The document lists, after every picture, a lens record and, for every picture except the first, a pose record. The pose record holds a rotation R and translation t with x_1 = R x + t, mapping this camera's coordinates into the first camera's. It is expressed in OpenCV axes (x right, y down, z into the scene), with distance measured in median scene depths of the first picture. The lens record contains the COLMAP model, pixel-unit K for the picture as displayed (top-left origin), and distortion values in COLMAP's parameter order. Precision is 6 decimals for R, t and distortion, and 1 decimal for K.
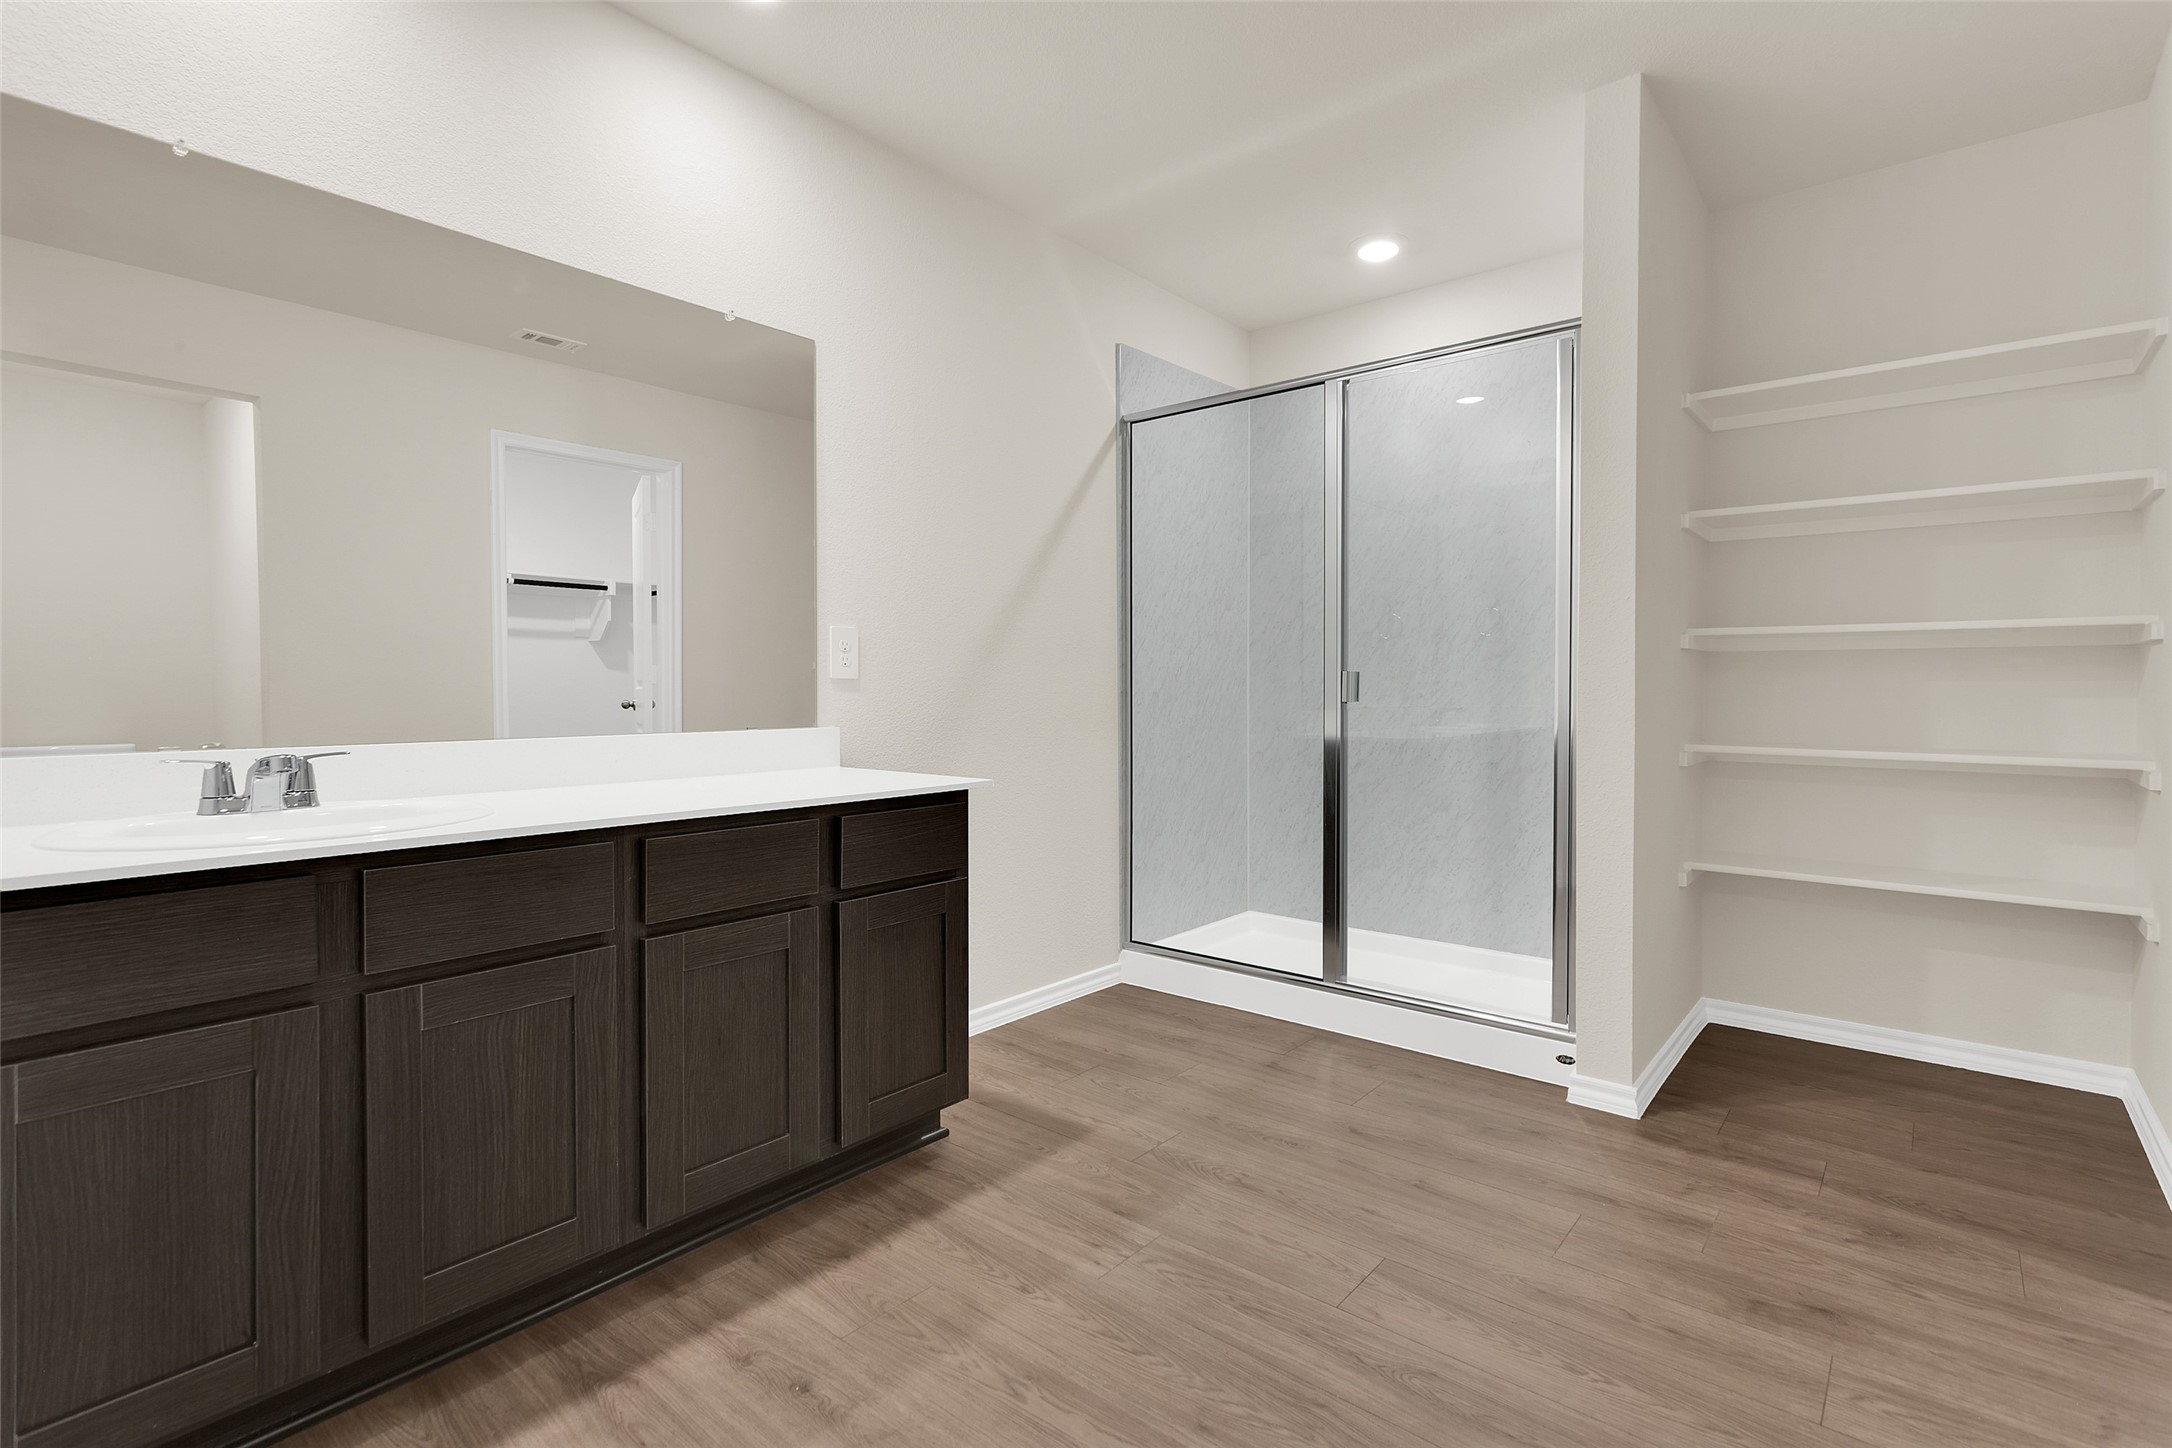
lens RADIAL K [[1020.6, 0, 1078.8], [0, 1020.6, 706.4], [0, 0, 1]] dist [0.002063, 0.000081]
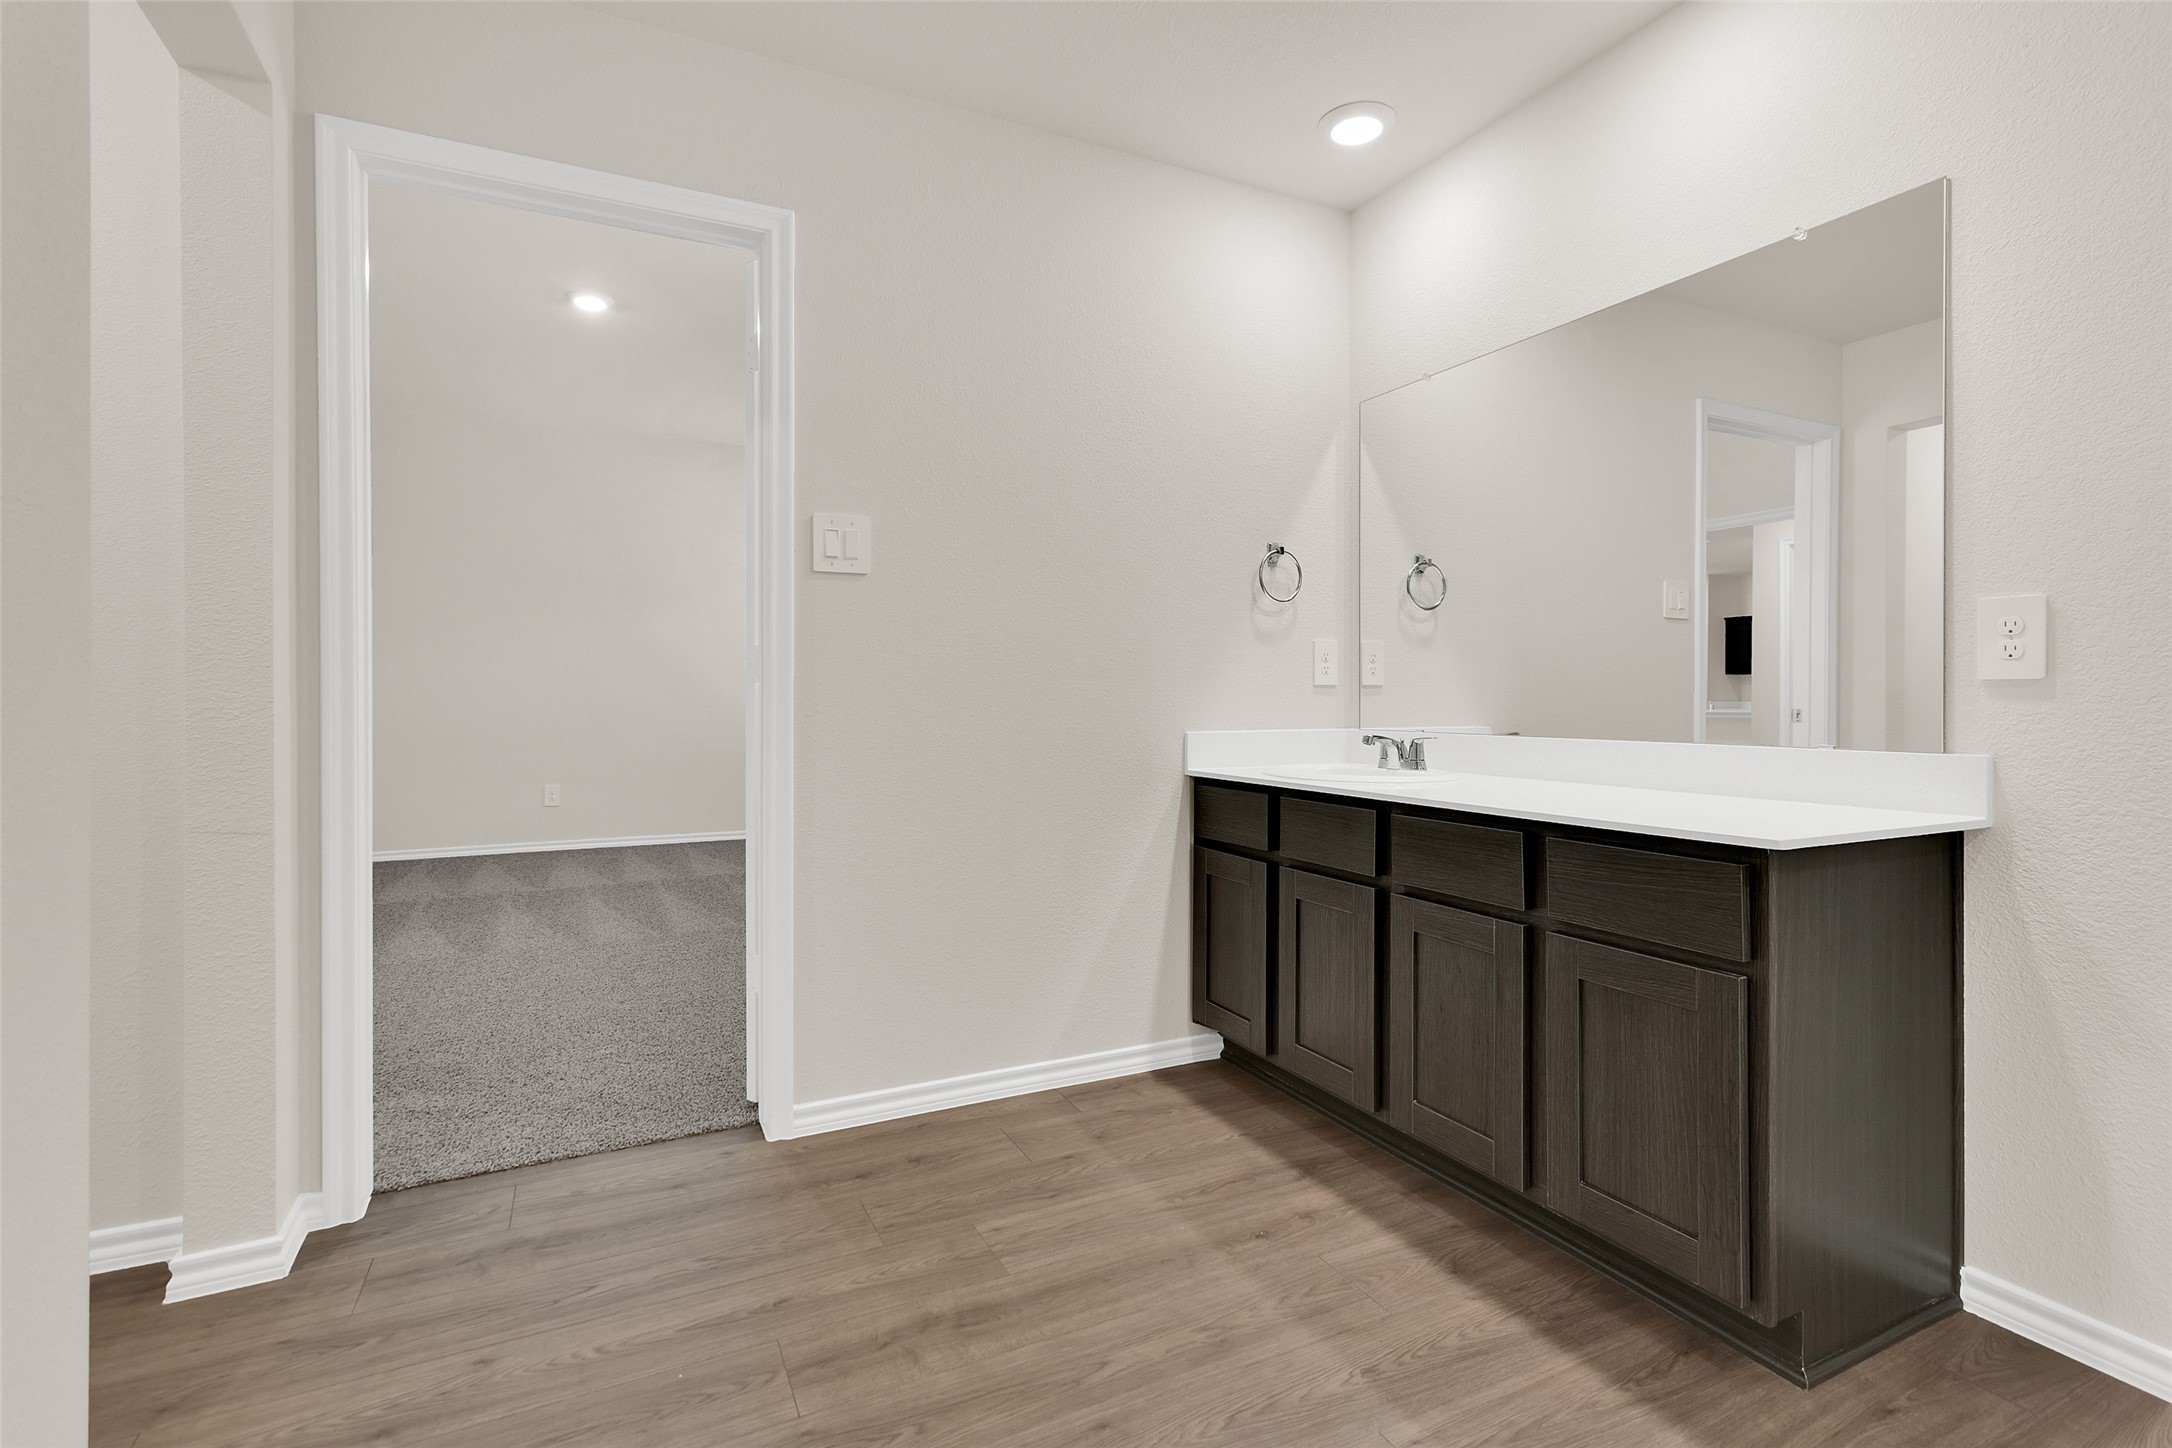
lens RADIAL K [[1020.6, 0, 1108.7], [0, 1020.6, 689.9], [0, 0, 1]] dist [0.002063, 0.000081]
pose [[-0.392135, -0.003727, -0.919900, 0.838907], [-0.014158, 0.999898, 0.001984, -0.021575], [0.919799, 0.013802, -0.392148, 1.105976]]
